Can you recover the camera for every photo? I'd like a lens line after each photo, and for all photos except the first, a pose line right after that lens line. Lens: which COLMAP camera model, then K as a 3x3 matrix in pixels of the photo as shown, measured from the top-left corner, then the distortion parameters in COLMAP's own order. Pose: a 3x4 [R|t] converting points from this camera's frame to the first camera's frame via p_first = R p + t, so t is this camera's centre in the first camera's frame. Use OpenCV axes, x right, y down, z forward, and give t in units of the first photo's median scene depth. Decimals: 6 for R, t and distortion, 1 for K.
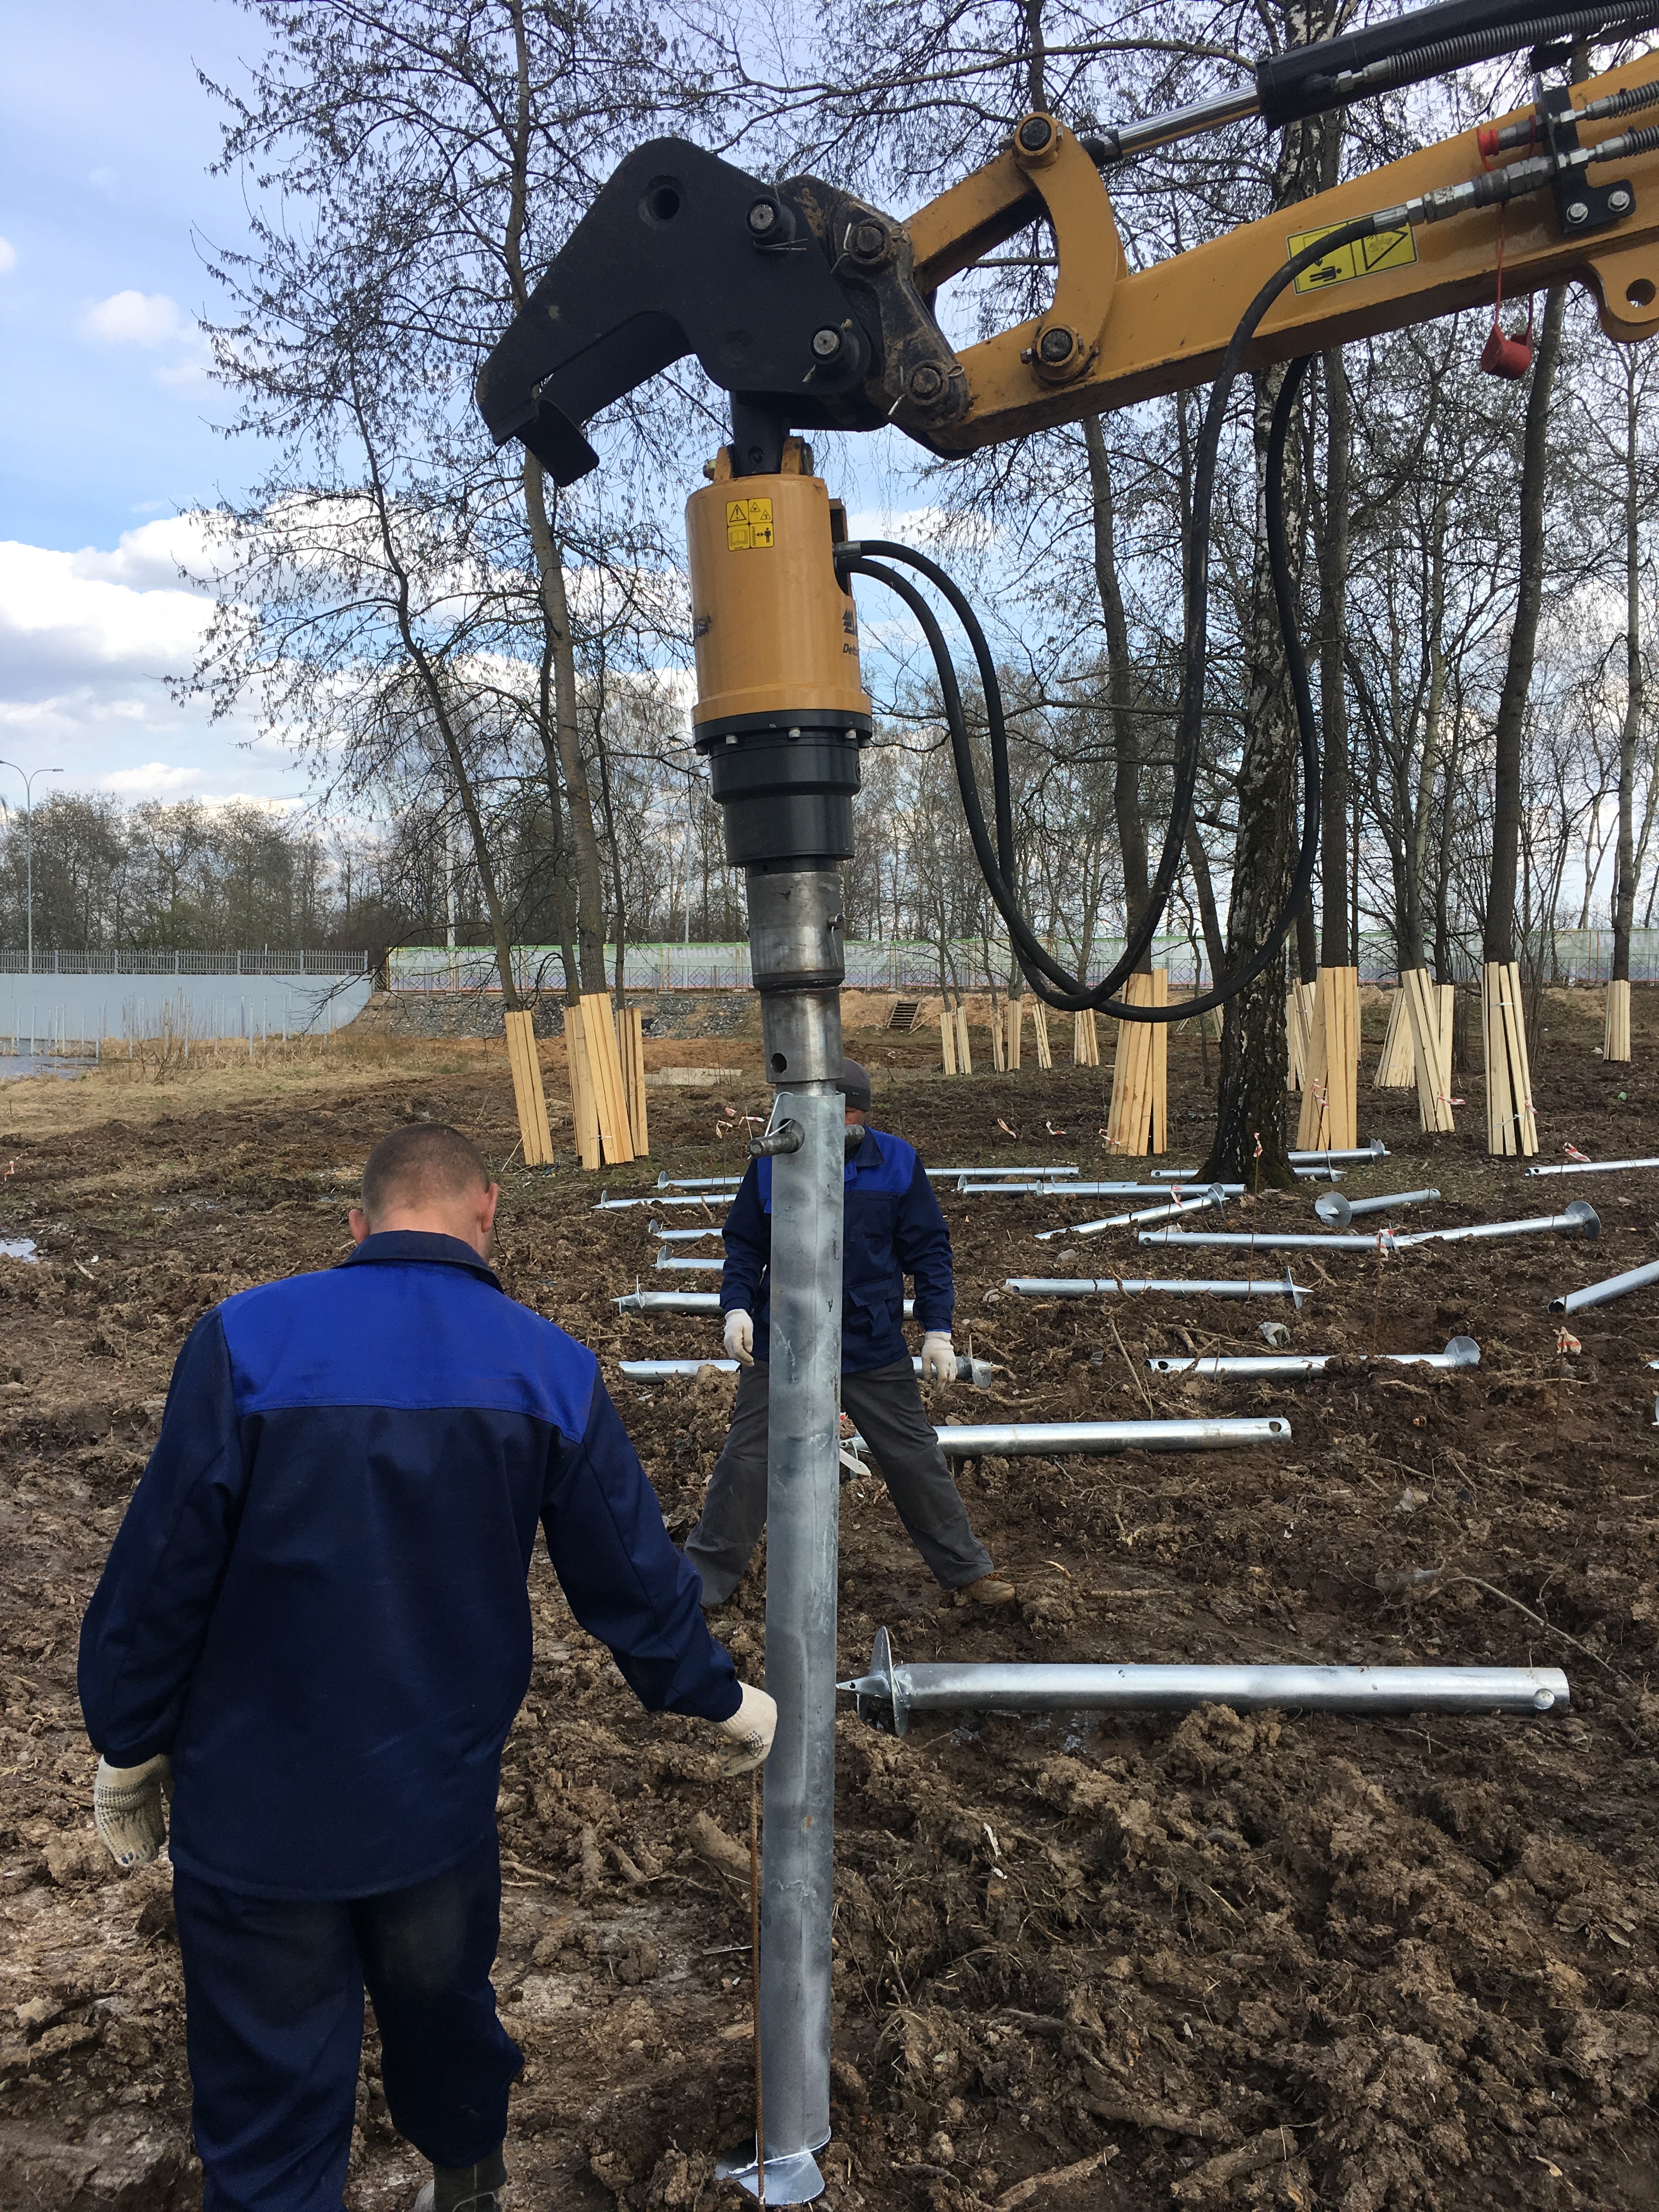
lens RADIAL K [[1896.5, 0, 829.5], [0, 1896.5, 1106.0], [0, 0, 1]] dist [0.068554, -0.124406]
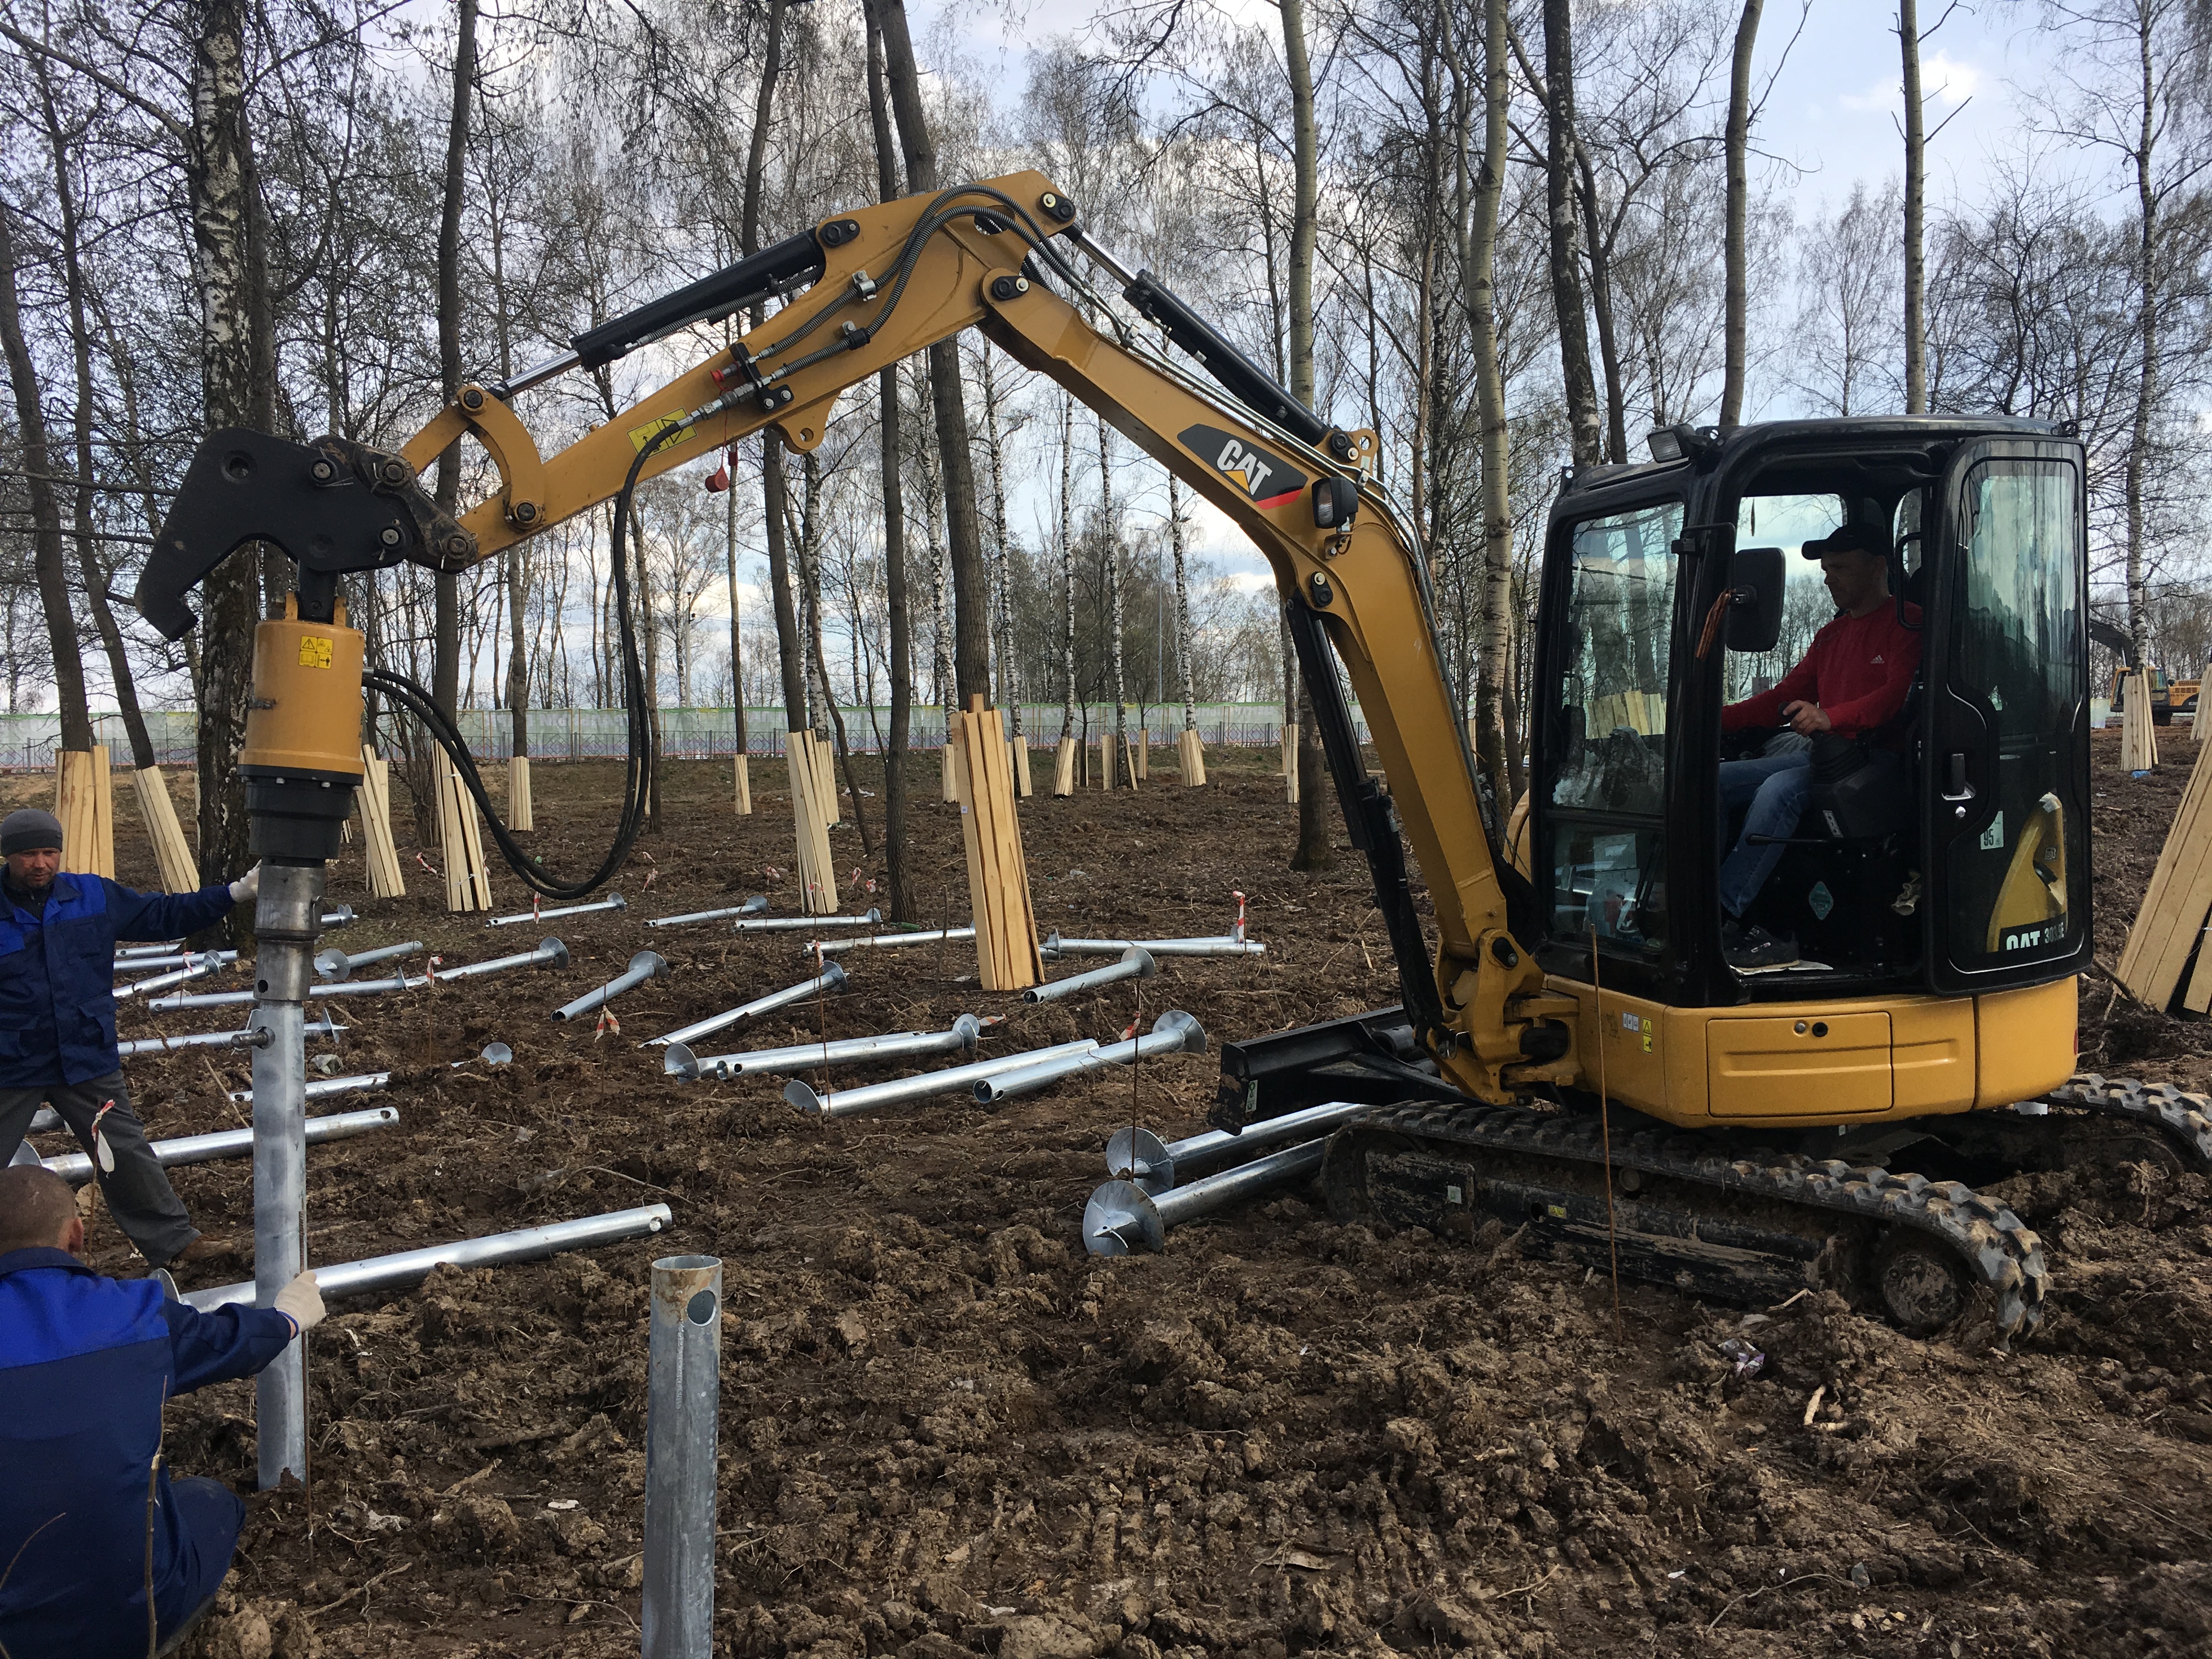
lens RADIAL K [[1900.5, 0, 1106.0], [0, 1900.5, 829.5], [0, 0, 1]] dist [0.103491, -0.117041]
pose [[0.762469, -0.038898, 0.645854, -0.114279], [0.057778, 0.998297, -0.008086, 0.012336], [-0.644440, 0.043482, 0.763418, -0.139964]]
